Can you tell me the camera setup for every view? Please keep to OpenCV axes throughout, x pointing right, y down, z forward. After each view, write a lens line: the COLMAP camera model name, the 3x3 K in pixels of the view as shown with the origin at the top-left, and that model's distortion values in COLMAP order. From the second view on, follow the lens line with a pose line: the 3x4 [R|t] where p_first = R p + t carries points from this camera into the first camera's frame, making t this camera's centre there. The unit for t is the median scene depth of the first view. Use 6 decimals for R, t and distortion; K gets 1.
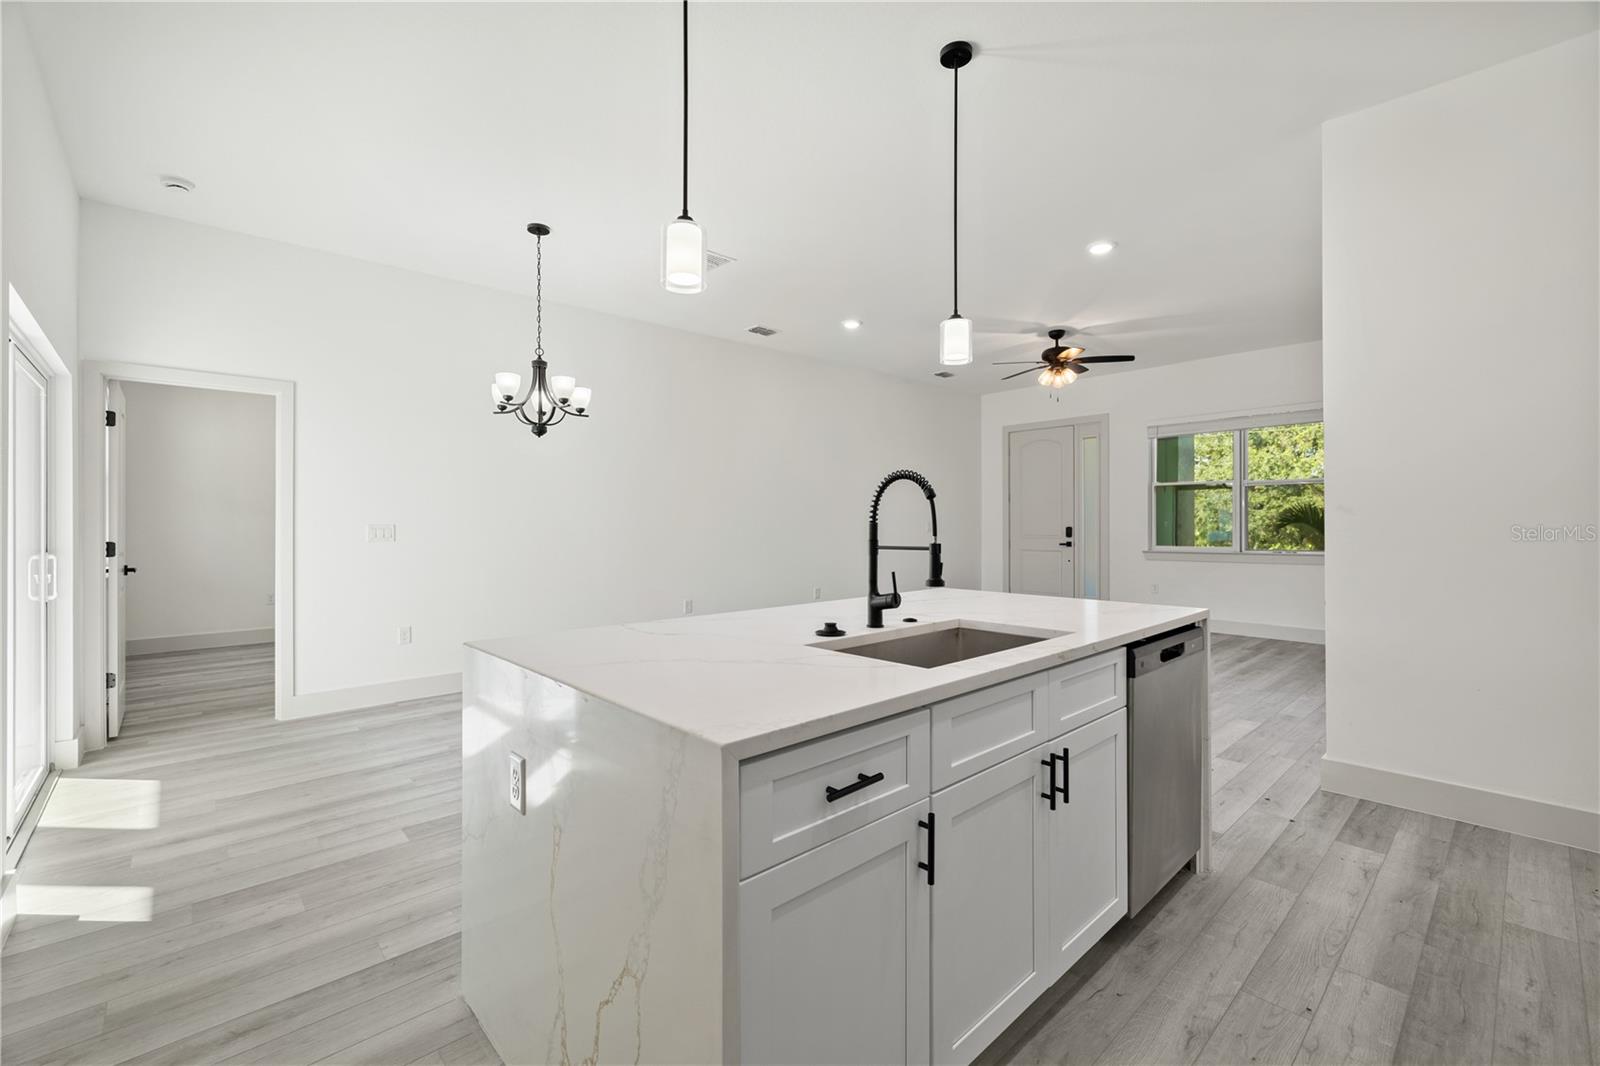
lens RADIAL K [[675.4, 0, 799.2], [0, 675.4, 524.1], [0, 0, 1]] dist [-0.001899, 0.001433]
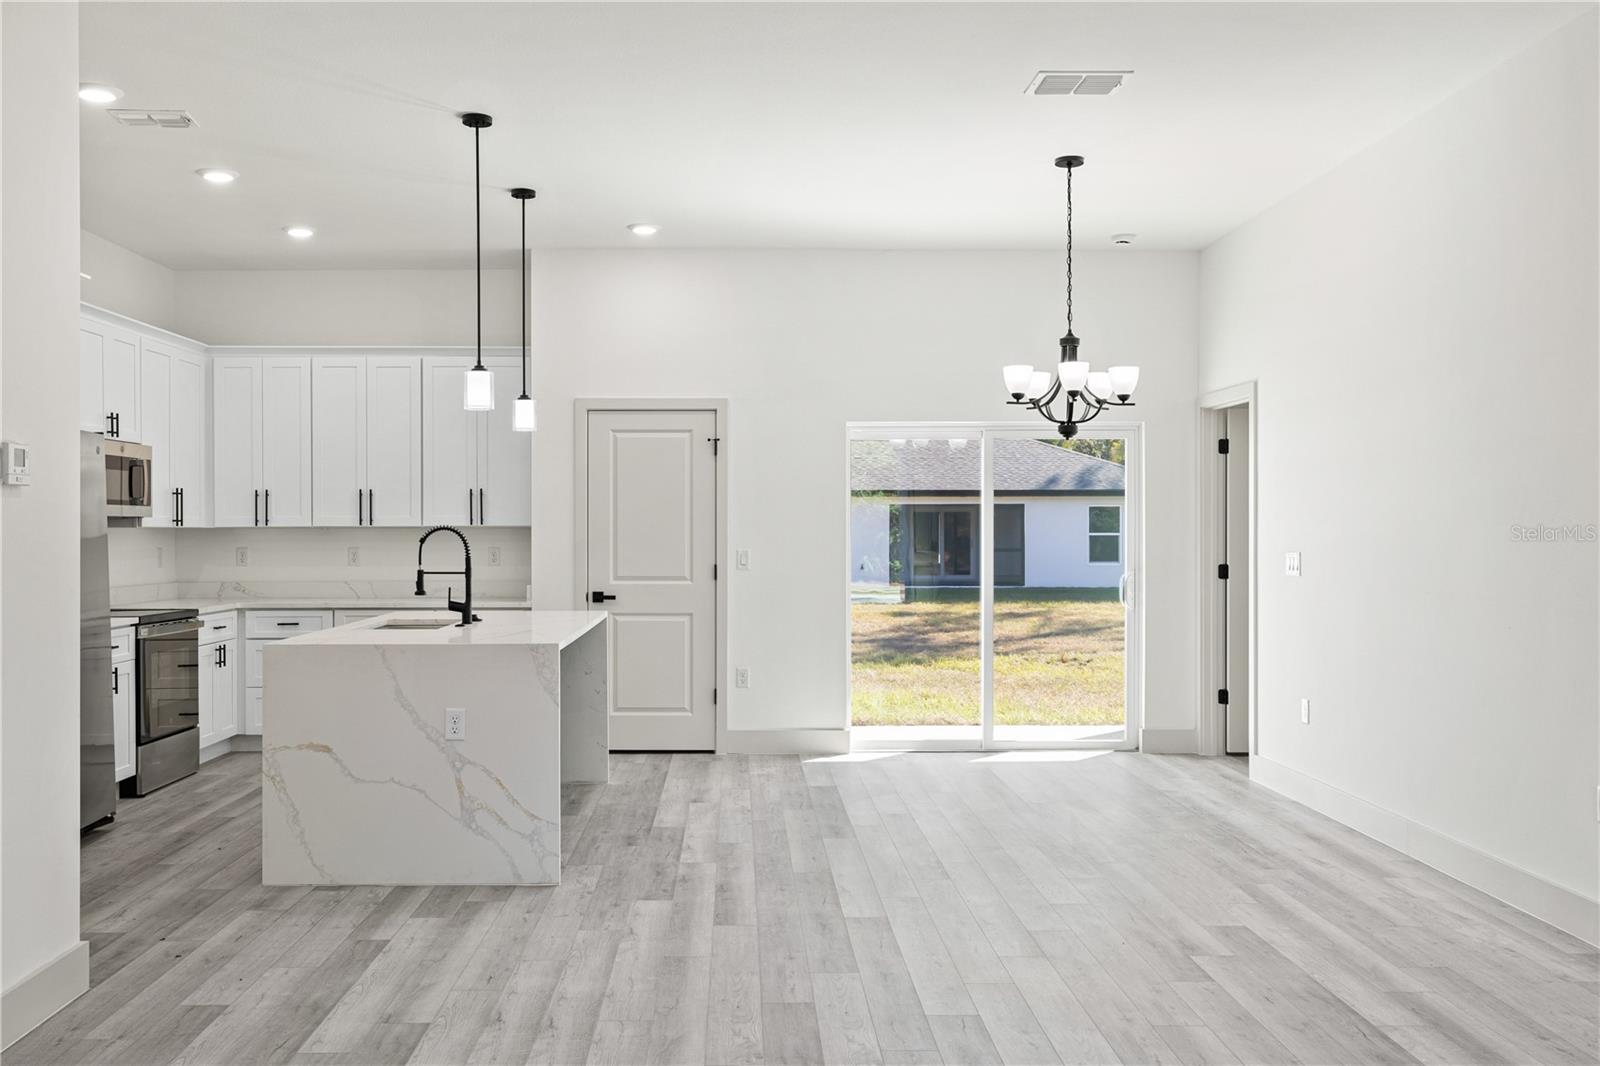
lens RADIAL K [[1376.5, 0, 739.5], [0, 1376.5, 528.5], [0, 0, 1]] dist [0.008923, -0.013753]
pose [[-0.674396, 0.003910, -0.738359, 1.715049], [0.003980, 0.999991, 0.001660, -0.059215], [0.738359, -0.001819, -0.674406, 3.038955]]
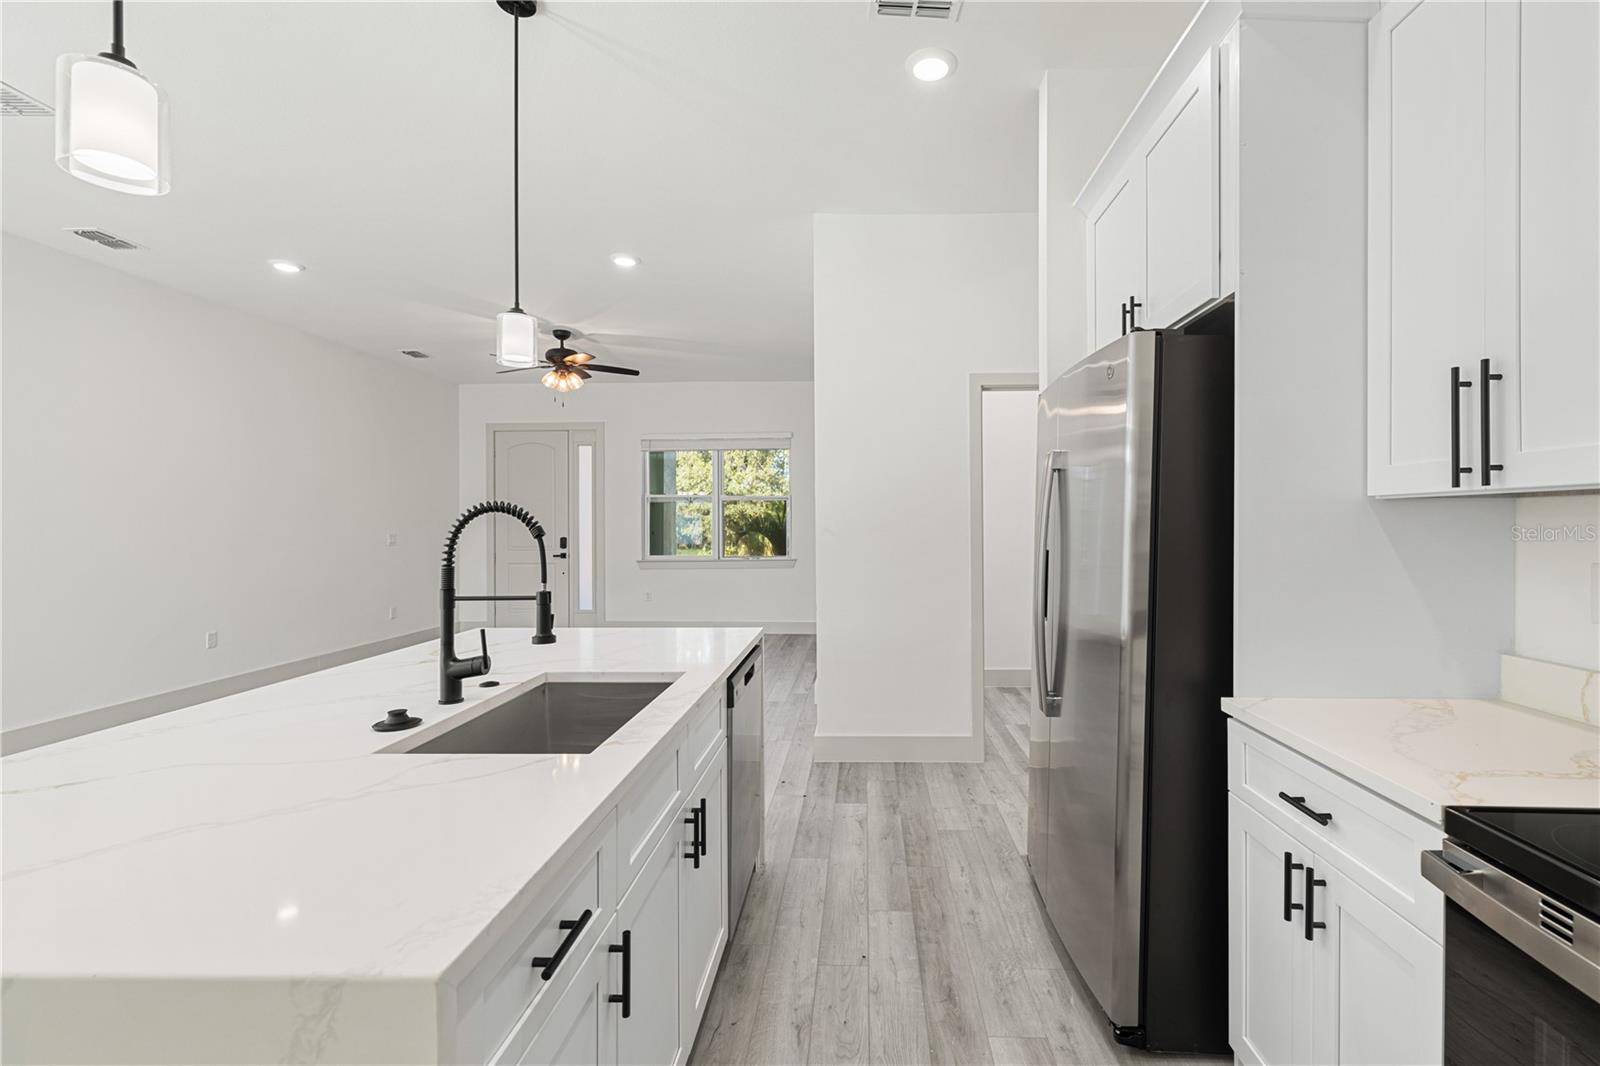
lens RADIAL K [[705.3, 0, 846.0], [0, 705.3, 524.6], [0, 0, 1]] dist [0.001034, 0.000363]
pose [[0.696286, 0.000037, 0.717764, -0.126071], [0.002154, 0.999995, -0.002141, -0.039447], [-0.717761, 0.003037, 0.696283, 0.097208]]
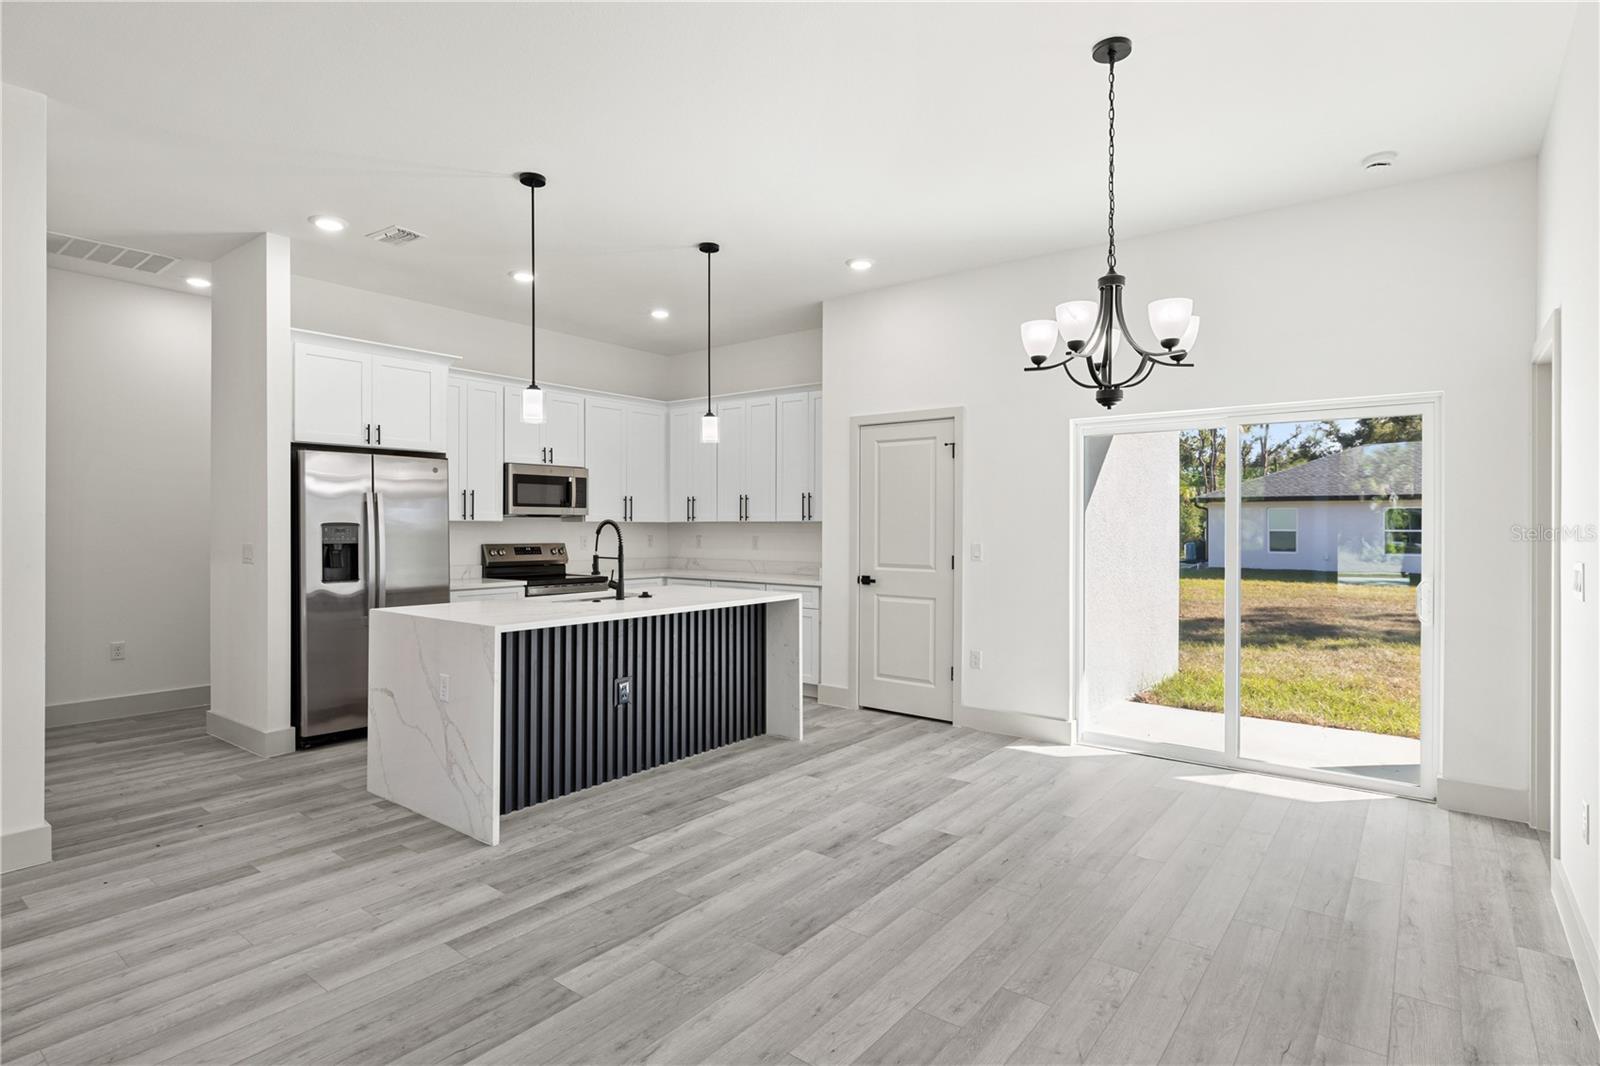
lens RADIAL K [[812.7, 0, 799.0], [0, 812.7, 523.4], [0, 0, 1]] dist [-0.004562, 0.000445]
pose [[-0.986489, 0.001574, -0.163820, -0.009293], [0.001729, 0.999998, -0.000804, -0.052378], [0.163819, -0.001076, -0.986490, 2.837926]]
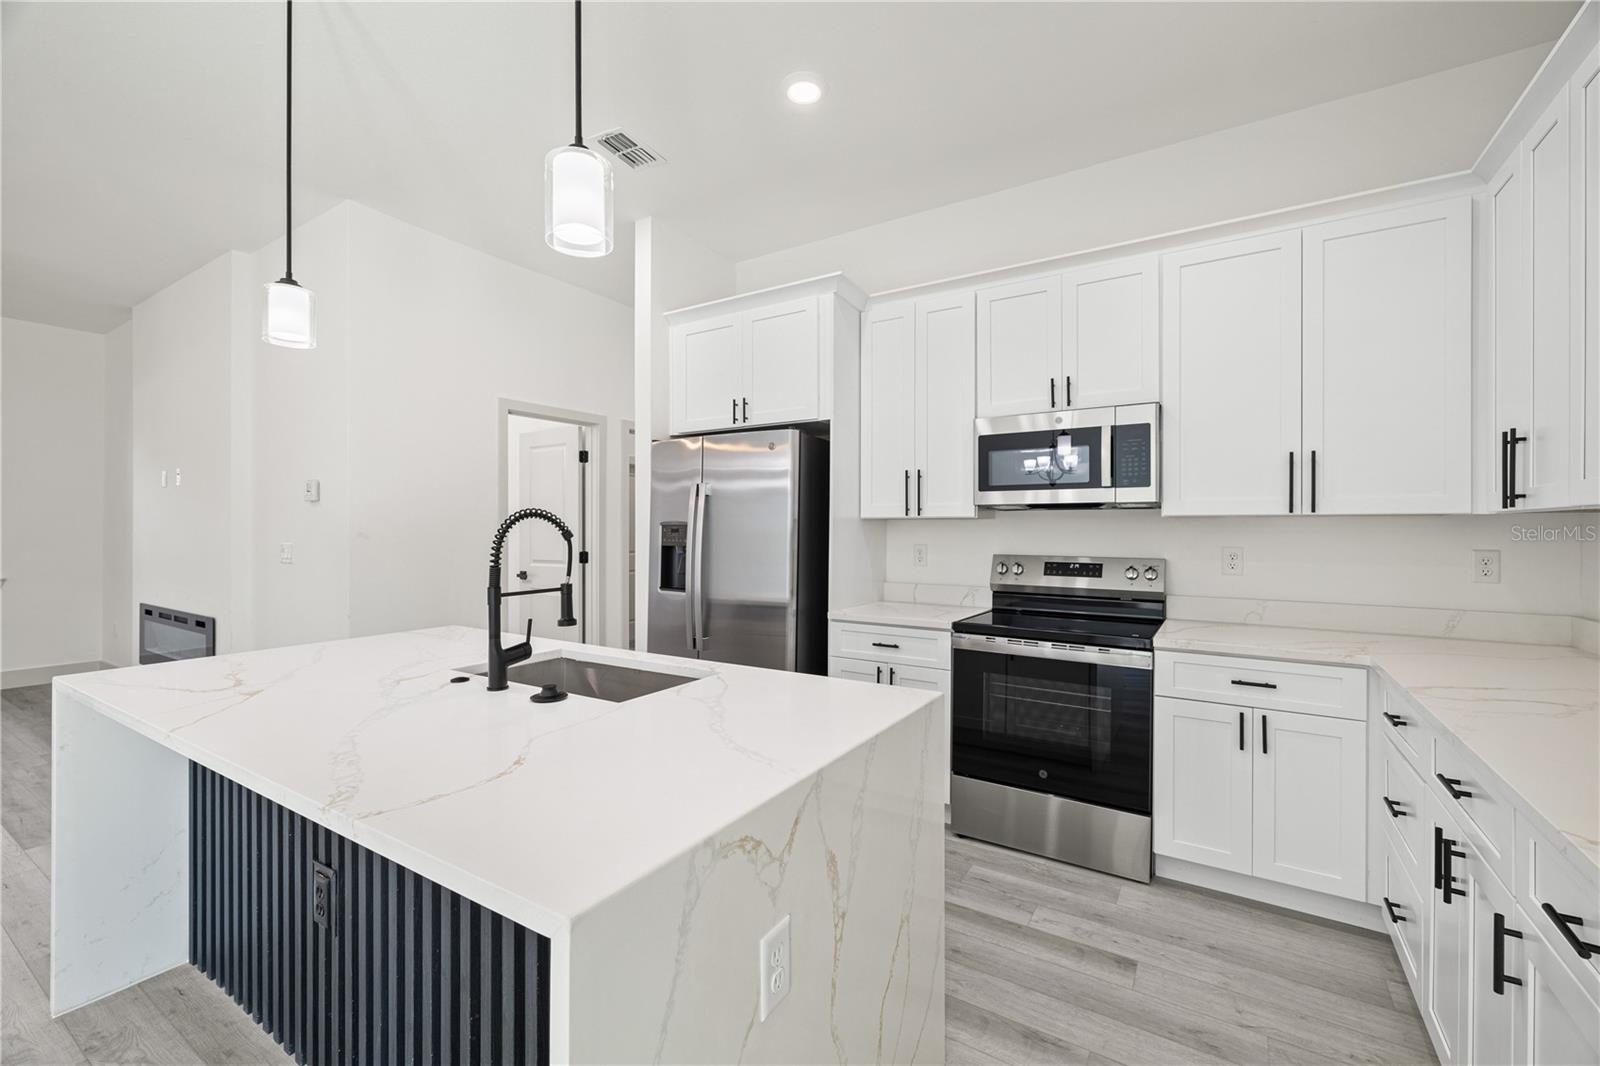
lens RADIAL K [[675.4, 0, 800.9], [0, 675.4, 531.3], [0, 0, 1]] dist [-0.001899, 0.001433]
pose [[-0.256761, -0.004441, 0.966465, -0.689561], [0.002100, 0.999985, 0.005153, -0.043687], [-0.966473, 0.003353, -0.256748, 0.716032]]
